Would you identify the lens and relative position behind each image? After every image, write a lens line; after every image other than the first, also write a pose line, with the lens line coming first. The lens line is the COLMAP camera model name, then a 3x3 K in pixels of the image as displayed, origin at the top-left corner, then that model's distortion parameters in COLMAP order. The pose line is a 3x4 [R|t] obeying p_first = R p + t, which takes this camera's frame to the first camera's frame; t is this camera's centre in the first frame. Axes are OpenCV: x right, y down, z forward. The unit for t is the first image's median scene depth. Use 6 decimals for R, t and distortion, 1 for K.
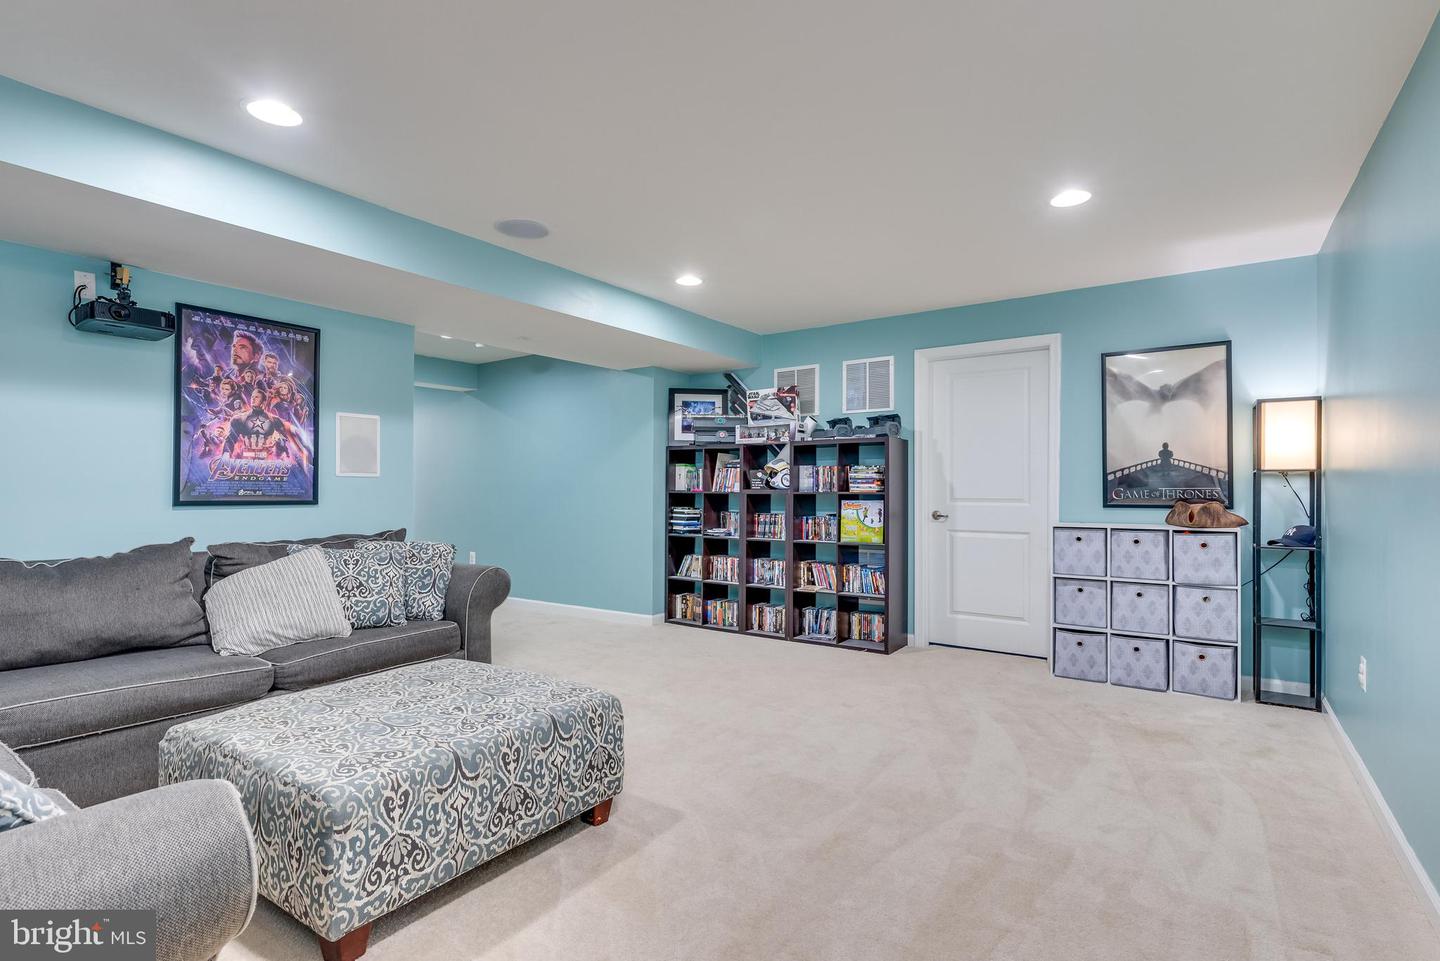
lens RADIAL K [[713.6, 0, 720.0], [0, 713.6, 480.5], [0, 0, 1]] dist [0.002373, 0.000816]
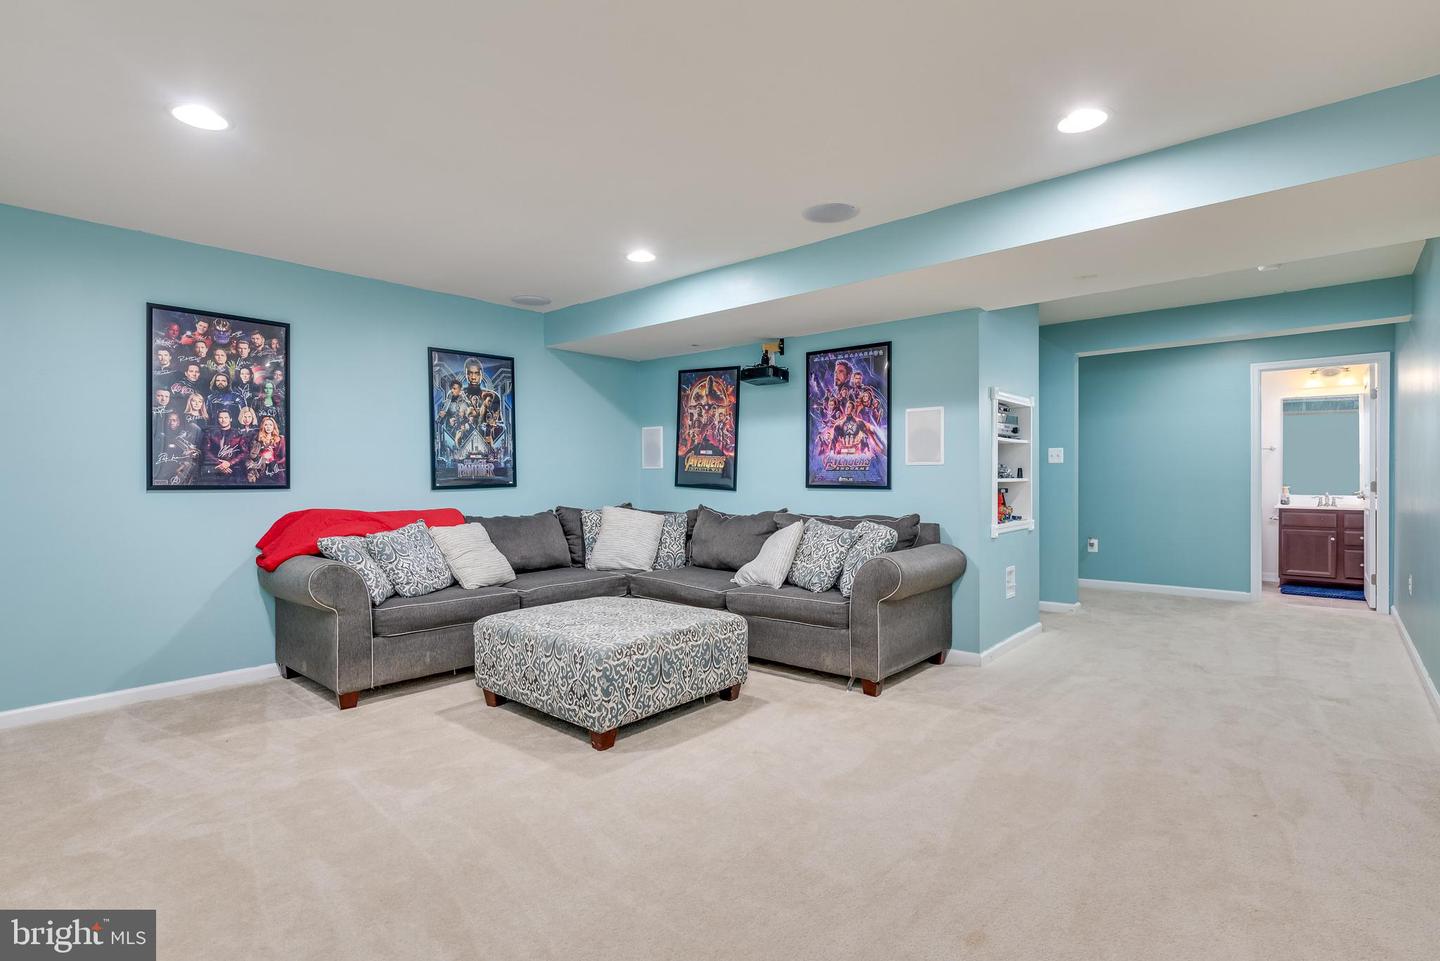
lens RADIAL K [[702.3, 0, 719.6], [0, 702.3, 477.3], [0, 0, 1]] dist [-0.000443, -0.000064]
pose [[-0.142466, -0.000093, -0.989800, 0.677255], [0.012129, 0.999925, -0.001840, 0.012732], [0.989725, -0.012267, -0.142454, 0.953847]]
